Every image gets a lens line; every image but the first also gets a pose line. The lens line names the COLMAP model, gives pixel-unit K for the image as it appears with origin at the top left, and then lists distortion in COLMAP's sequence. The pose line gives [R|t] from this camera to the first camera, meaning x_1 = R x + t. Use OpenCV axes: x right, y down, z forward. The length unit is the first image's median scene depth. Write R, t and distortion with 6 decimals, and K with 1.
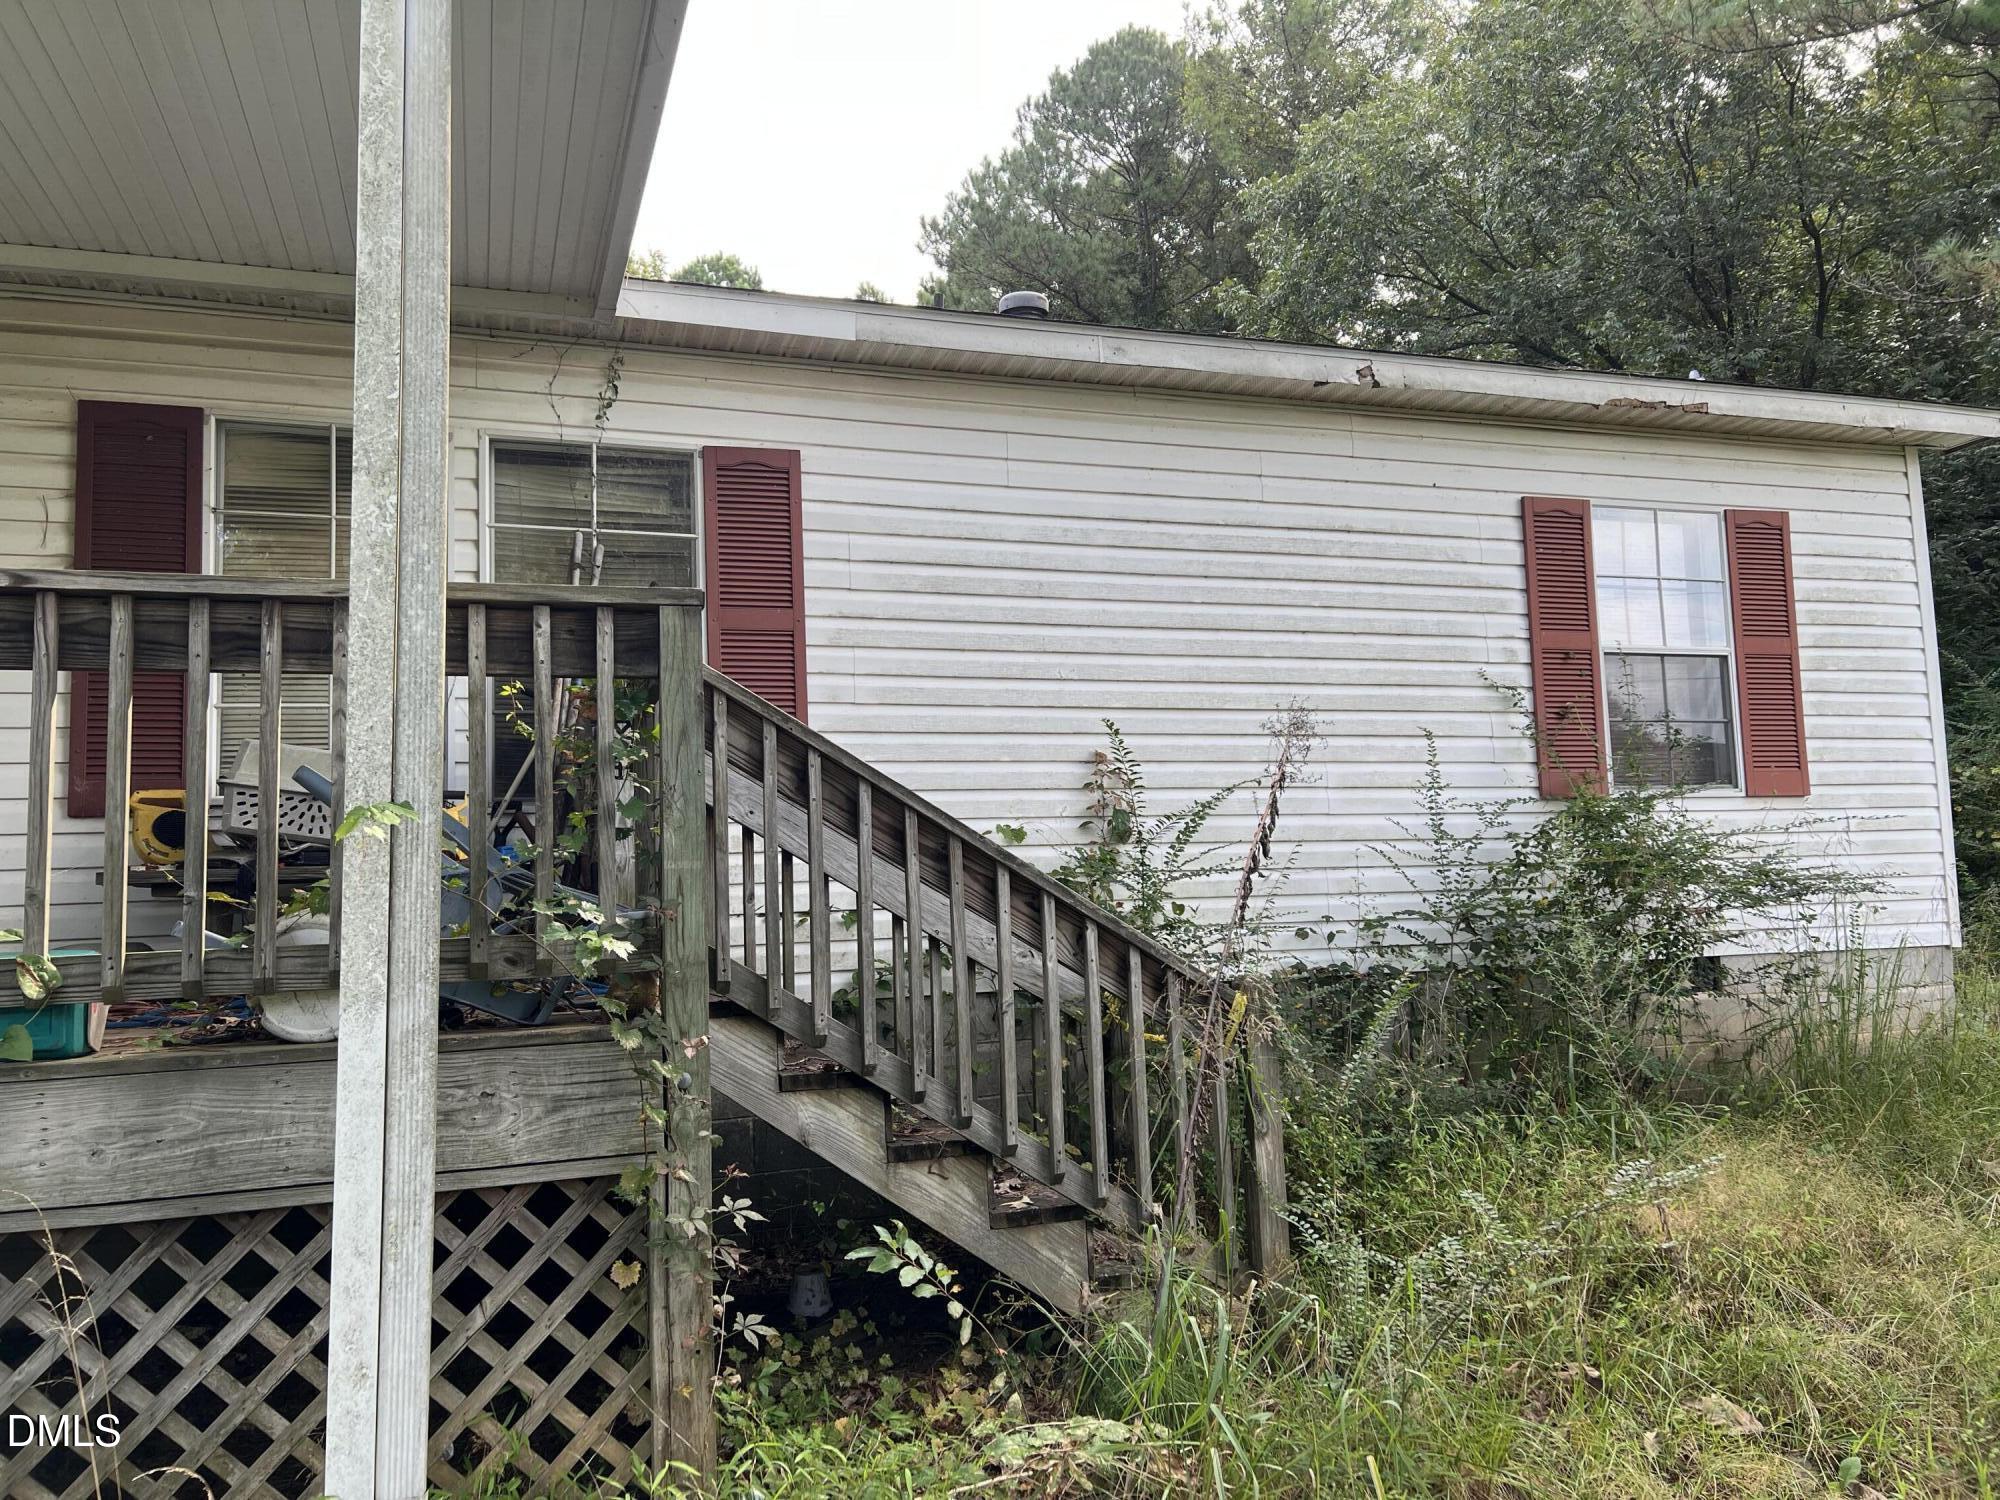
lens RADIAL K [[1546.6, 0, 1019.2], [0, 1546.6, 741.7], [0, 0, 1]] dist [0.048871, -0.051155]
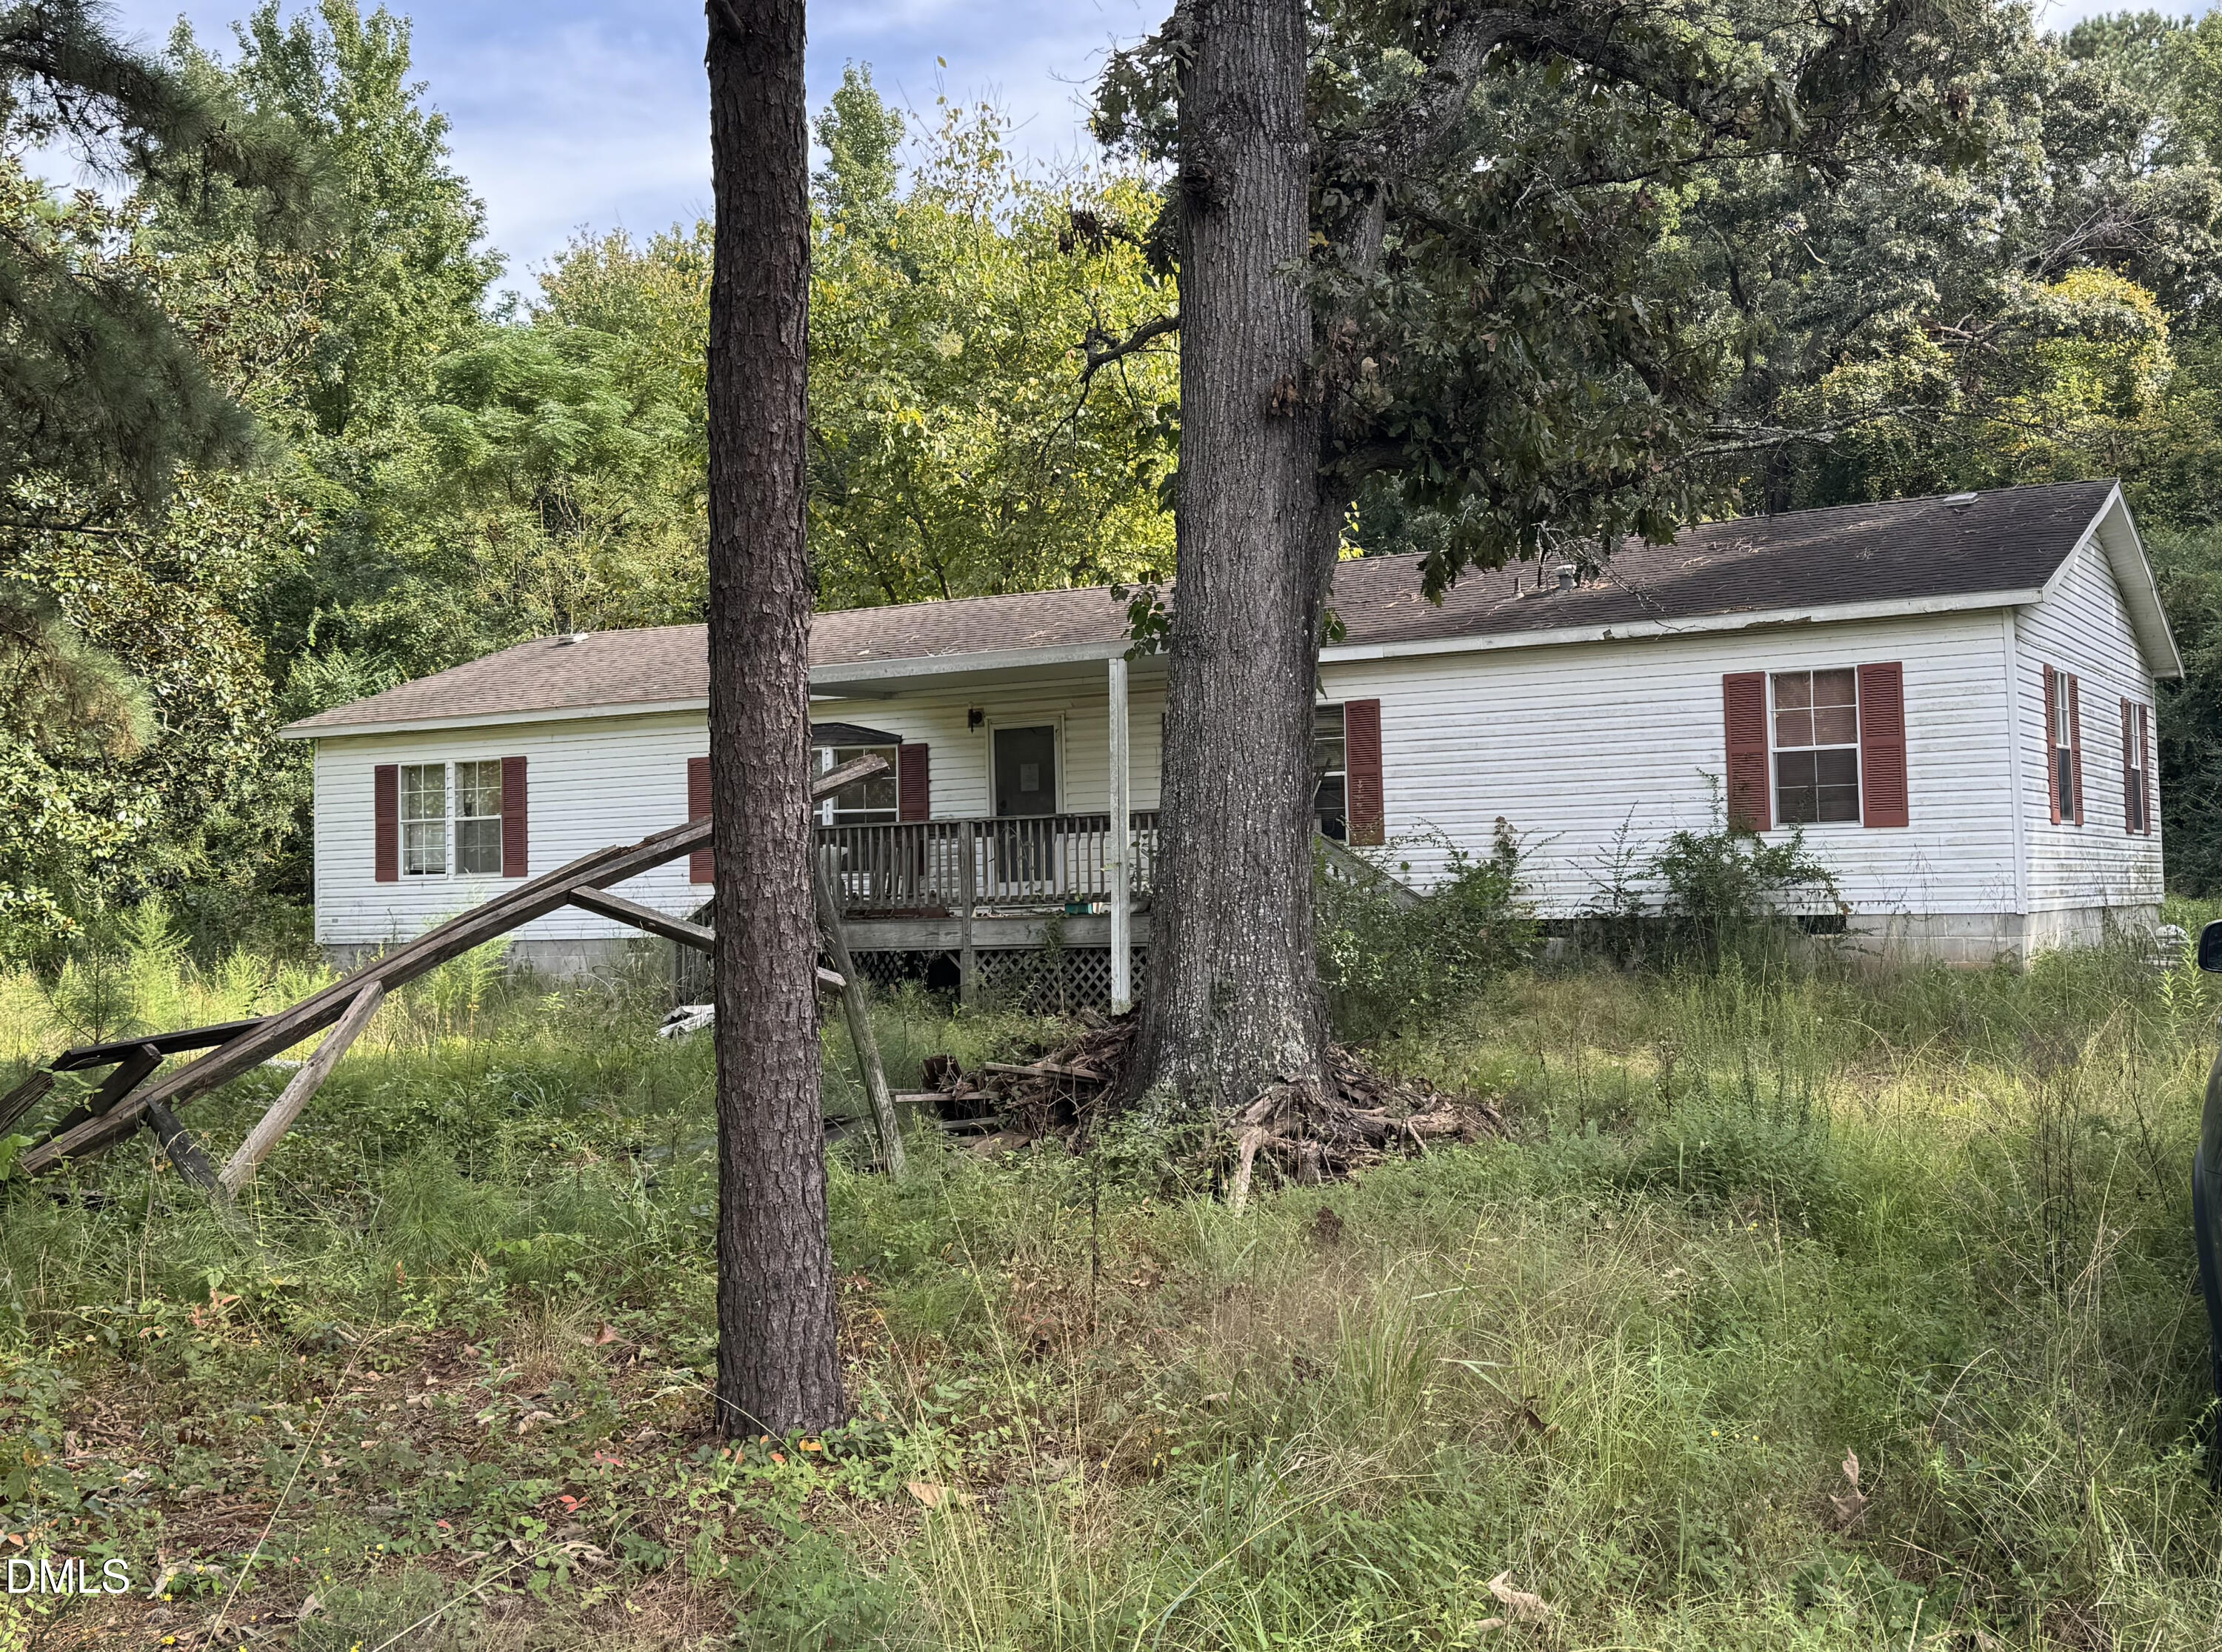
lens RADIAL K [[2119.2, 0, 1115.6], [0, 2119.2, 823.8], [0, 0, 1]] dist [-0.002155, 0.000000]
pose [[0.628353, -0.010209, -0.777861, 7.593045], [0.077260, 0.995789, 0.049342, -0.647480], [0.774082, -0.091102, 0.626496, -4.977346]]
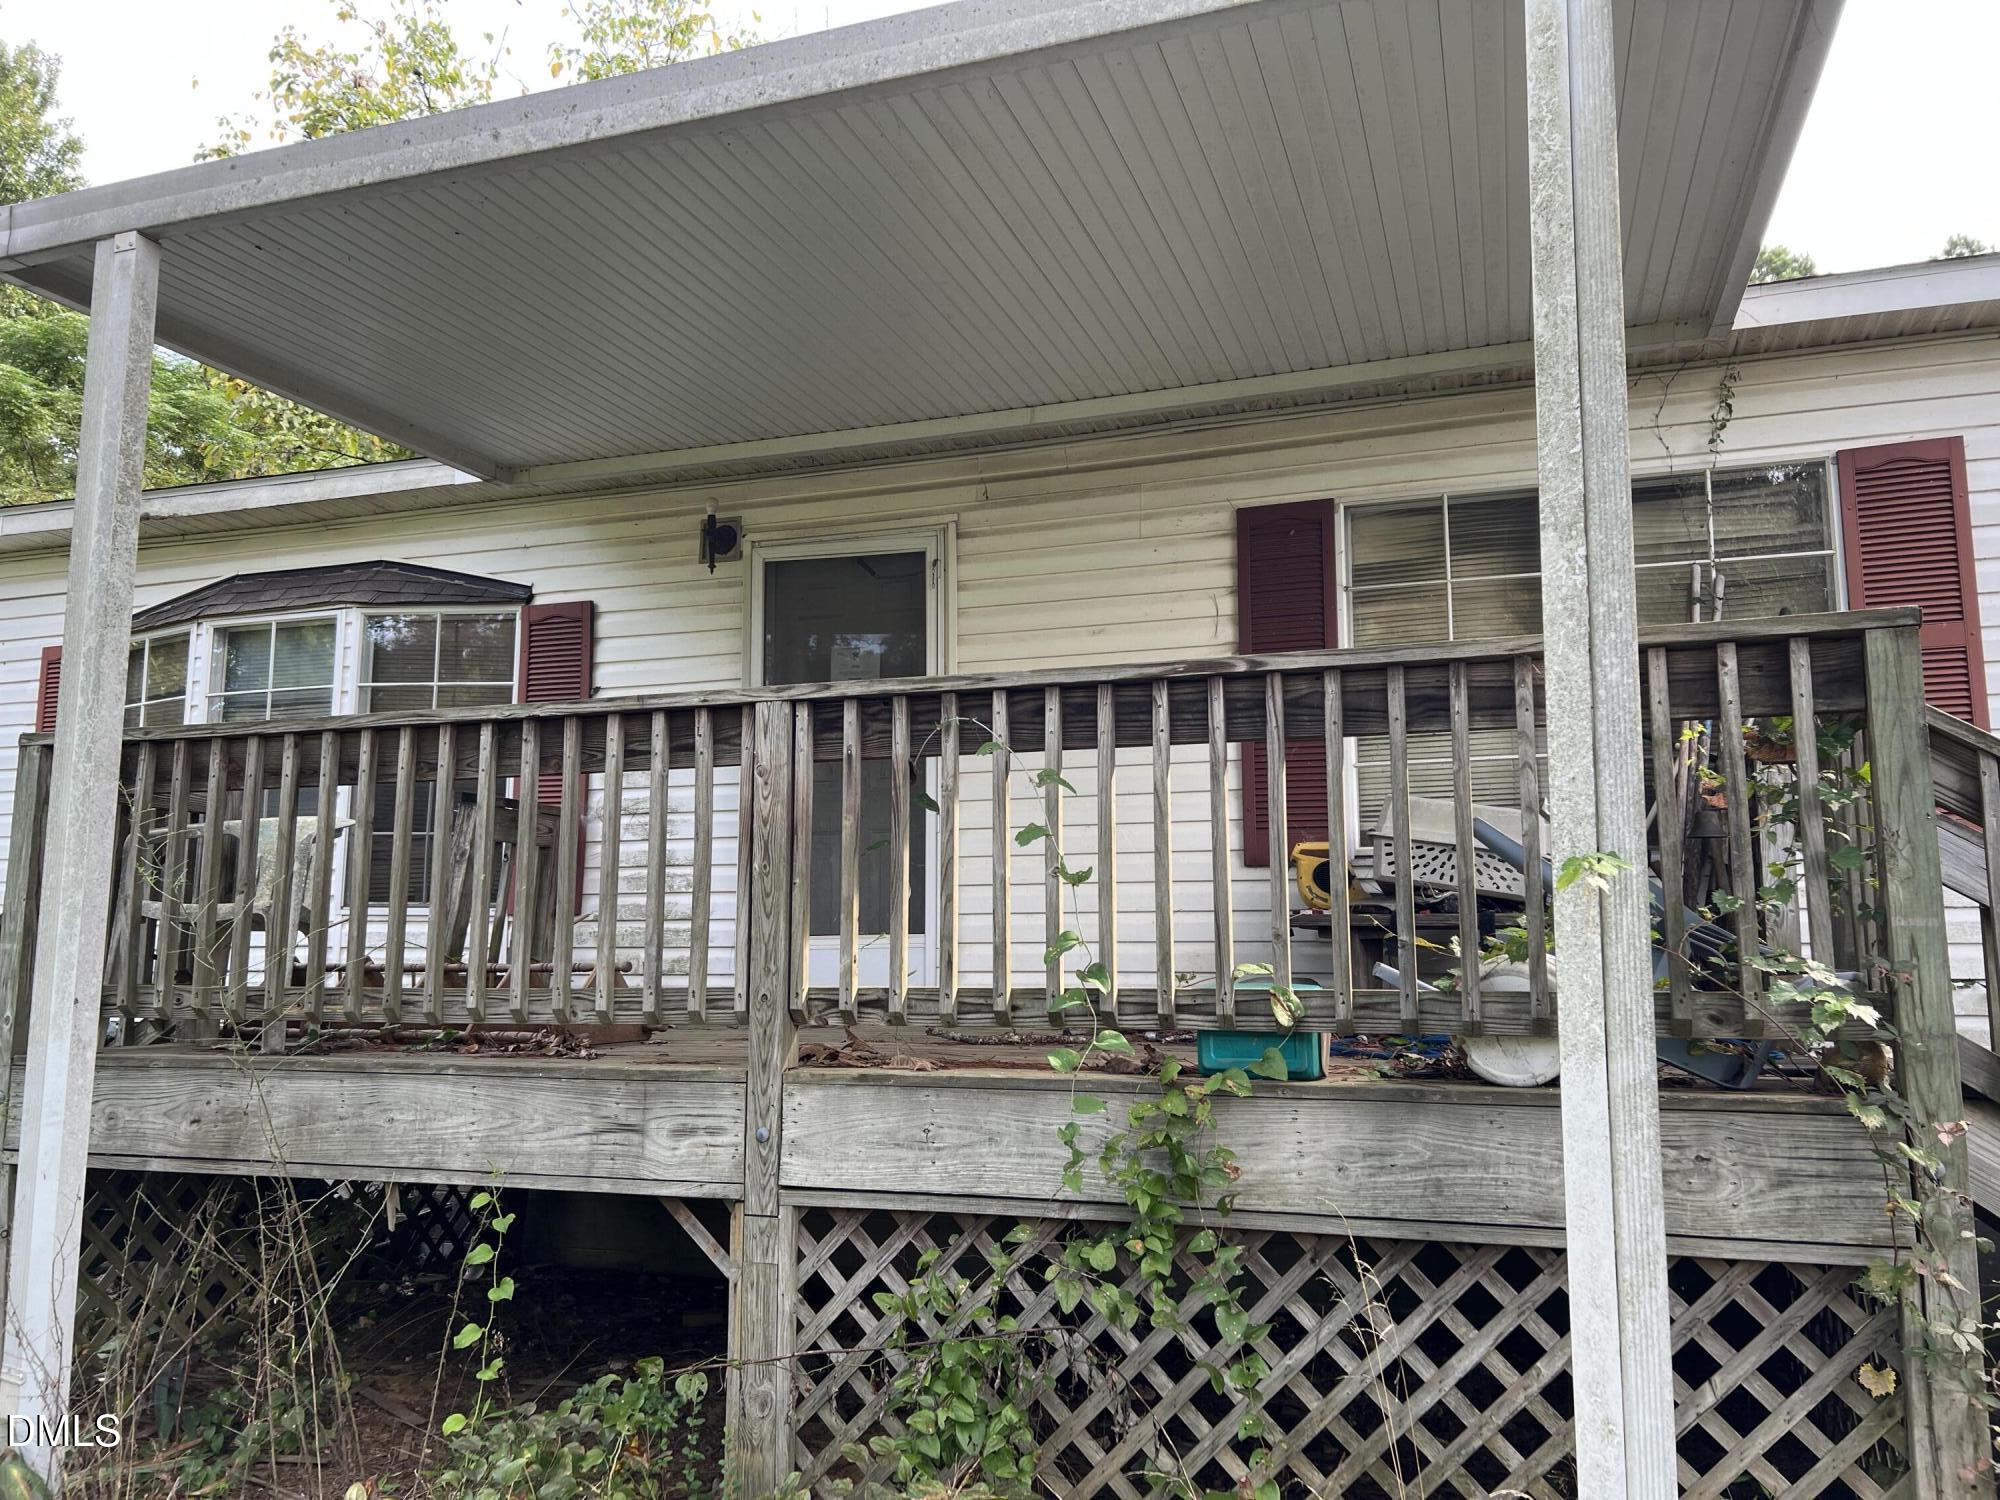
lens RADIAL K [[1546.6, 0, 995.8], [0, 1546.6, 747.8], [0, 0, 1]] dist [0.048871, -0.051155]
pose [[0.769588, -0.052588, -0.636372, -0.052516], [0.035129, 0.998580, -0.040037, -0.001520], [0.637574, 0.008457, 0.770343, -0.013640]]
